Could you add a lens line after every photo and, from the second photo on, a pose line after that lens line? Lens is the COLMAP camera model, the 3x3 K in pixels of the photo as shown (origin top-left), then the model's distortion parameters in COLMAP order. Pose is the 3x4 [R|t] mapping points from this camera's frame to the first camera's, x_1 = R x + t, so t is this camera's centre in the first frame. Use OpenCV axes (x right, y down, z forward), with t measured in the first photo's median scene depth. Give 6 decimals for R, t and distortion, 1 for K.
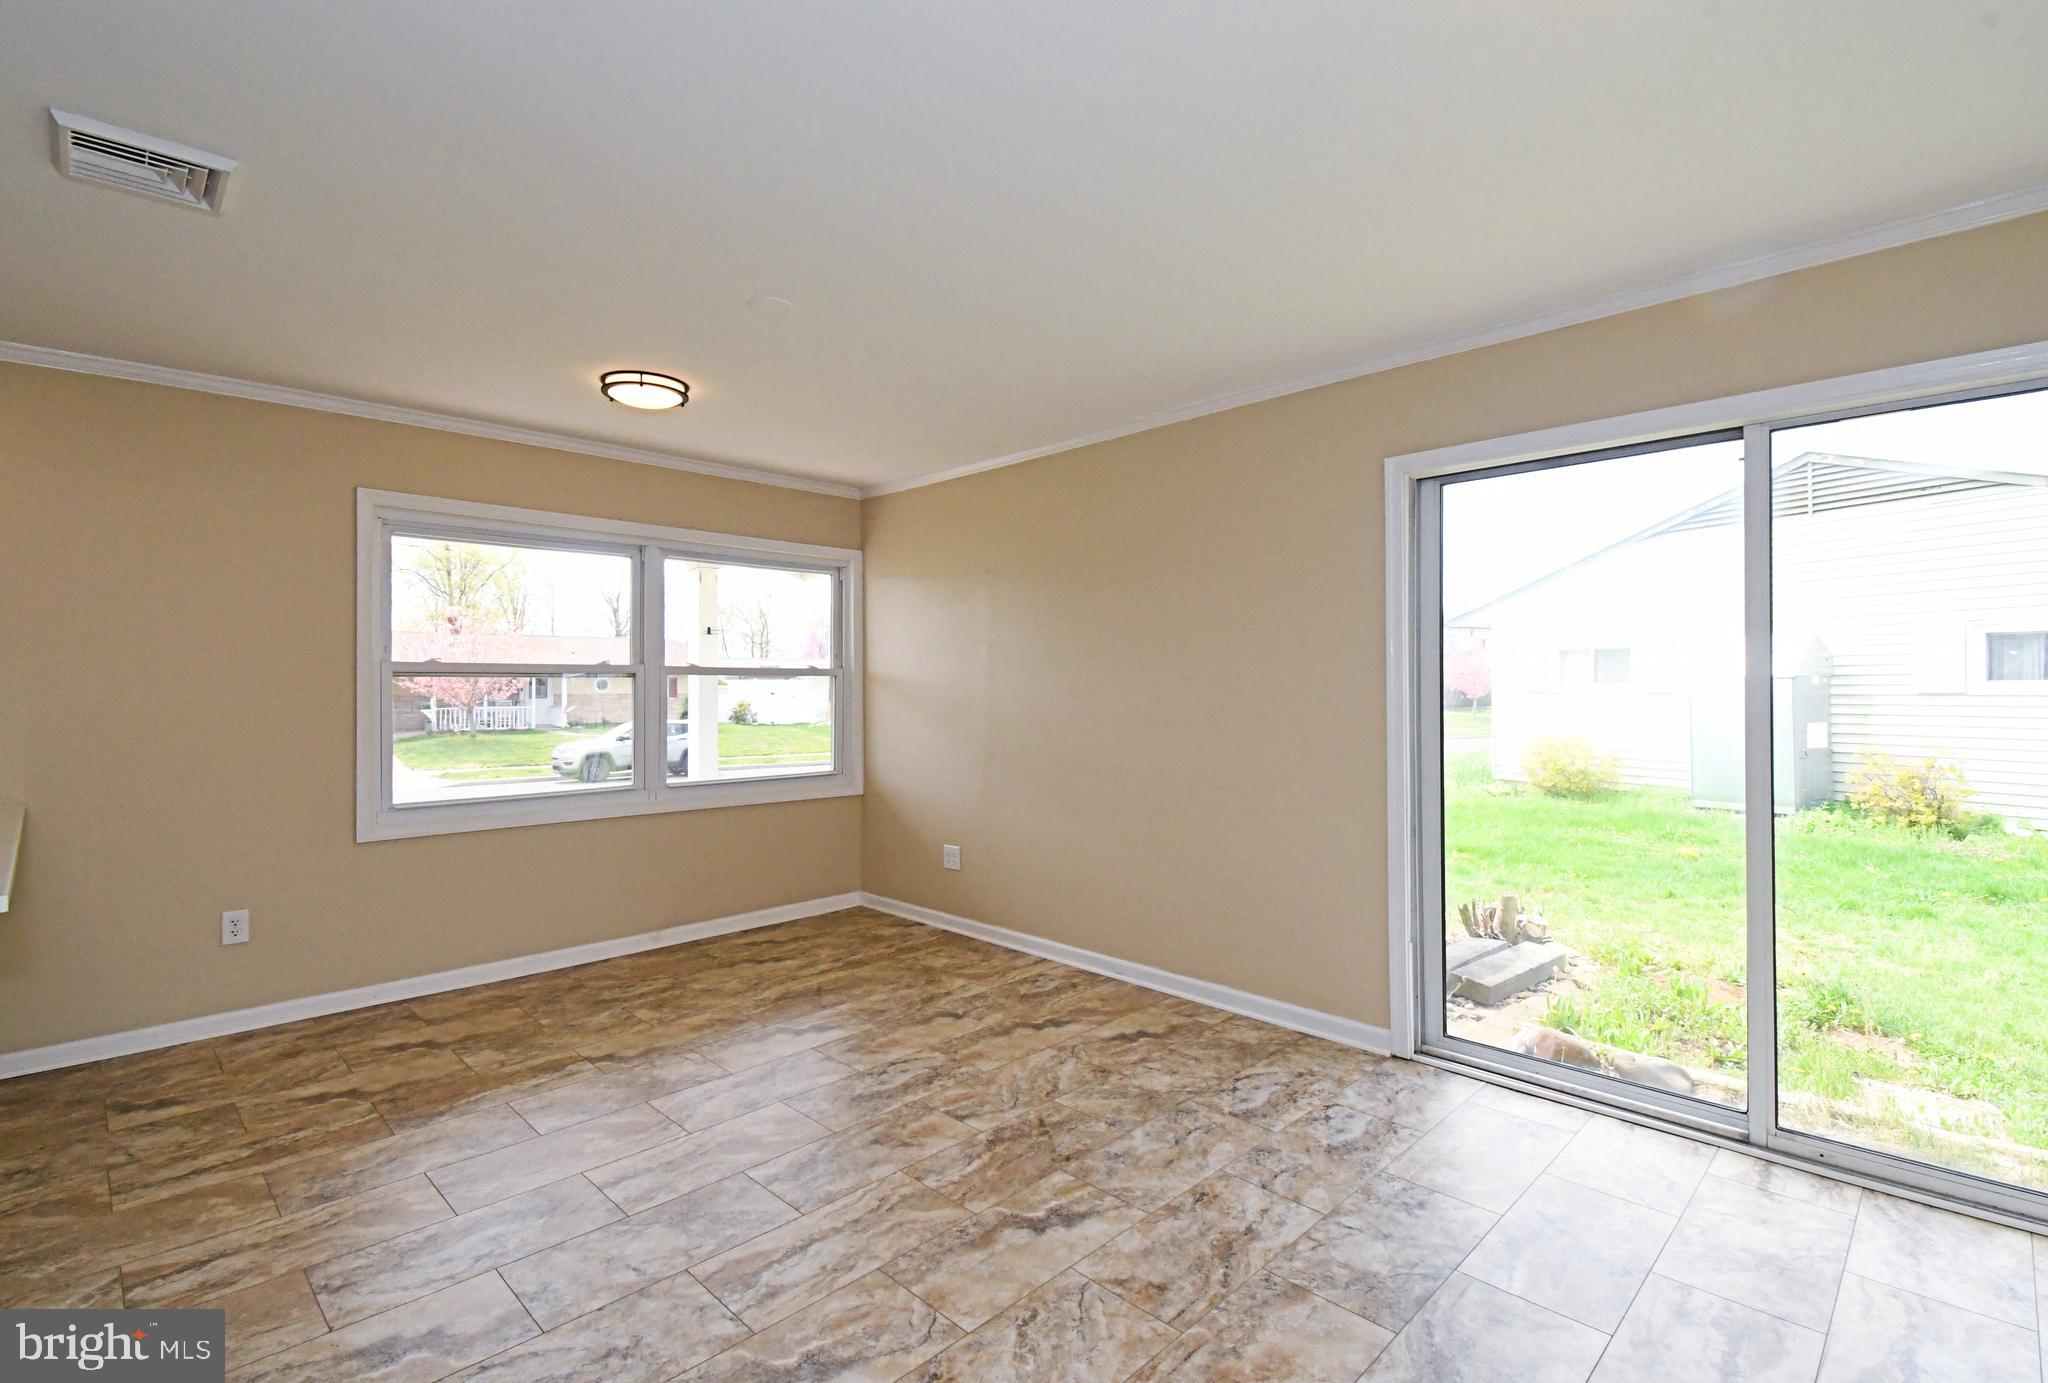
lens RADIAL K [[940.1, 0, 988.0], [0, 940.1, 679.5], [0, 0, 1]] dist [0.011647, -0.000499]
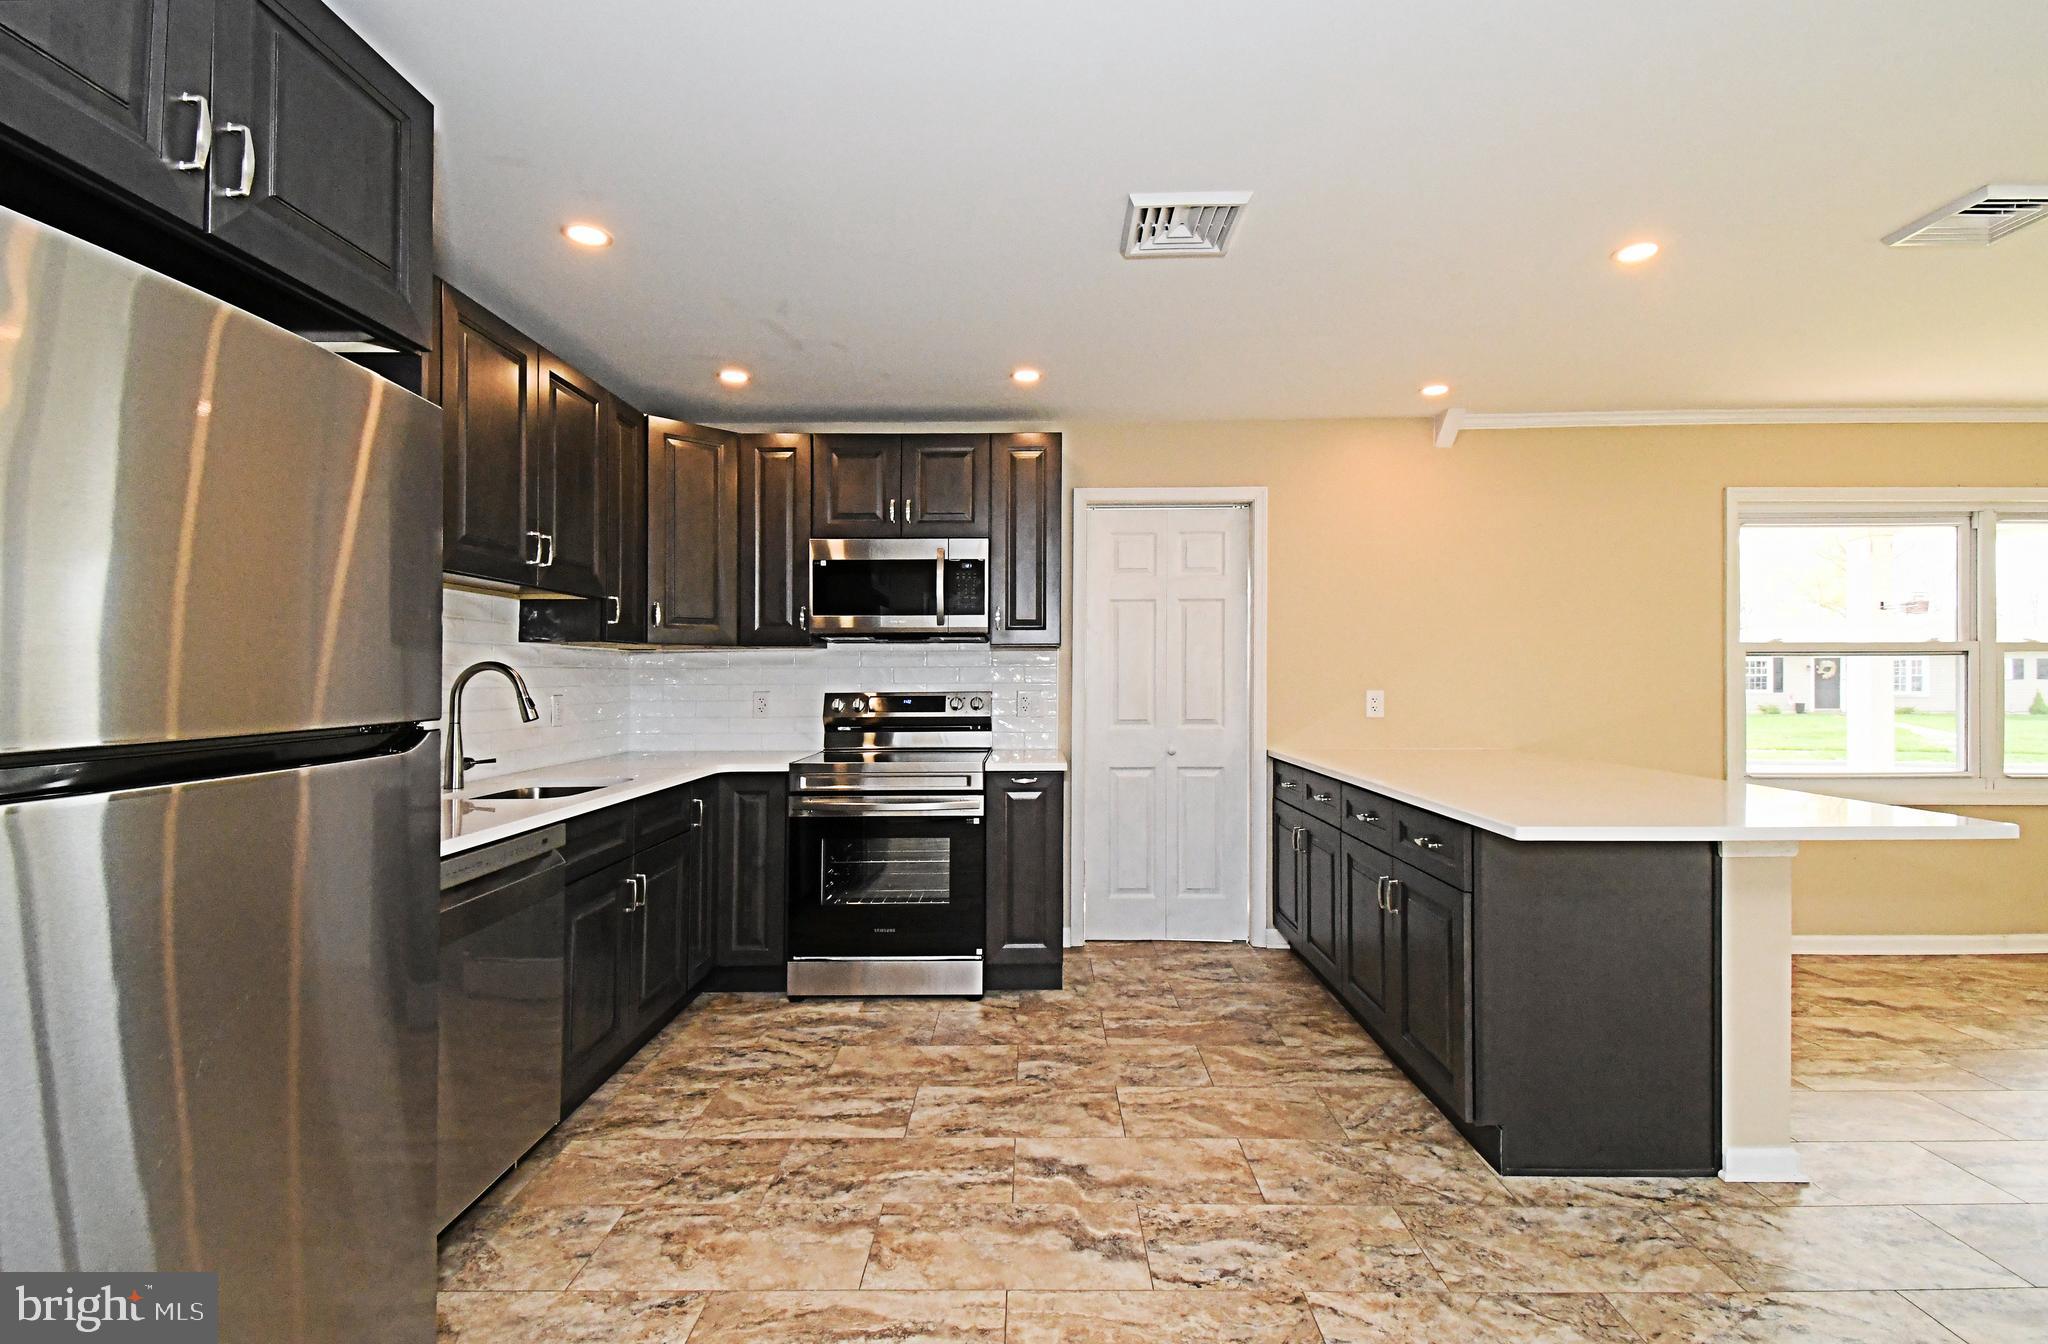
lens RADIAL K [[877.1, 0, 1047.2], [0, 877.1, 658.1], [0, 0, 1]] dist [0.034966, -0.017579]
pose [[0.718220, -0.009592, -0.695750, -0.688187], [0.005202, 0.999951, -0.008415, 0.004672], [0.695796, 0.002424, 0.718235, -0.439752]]
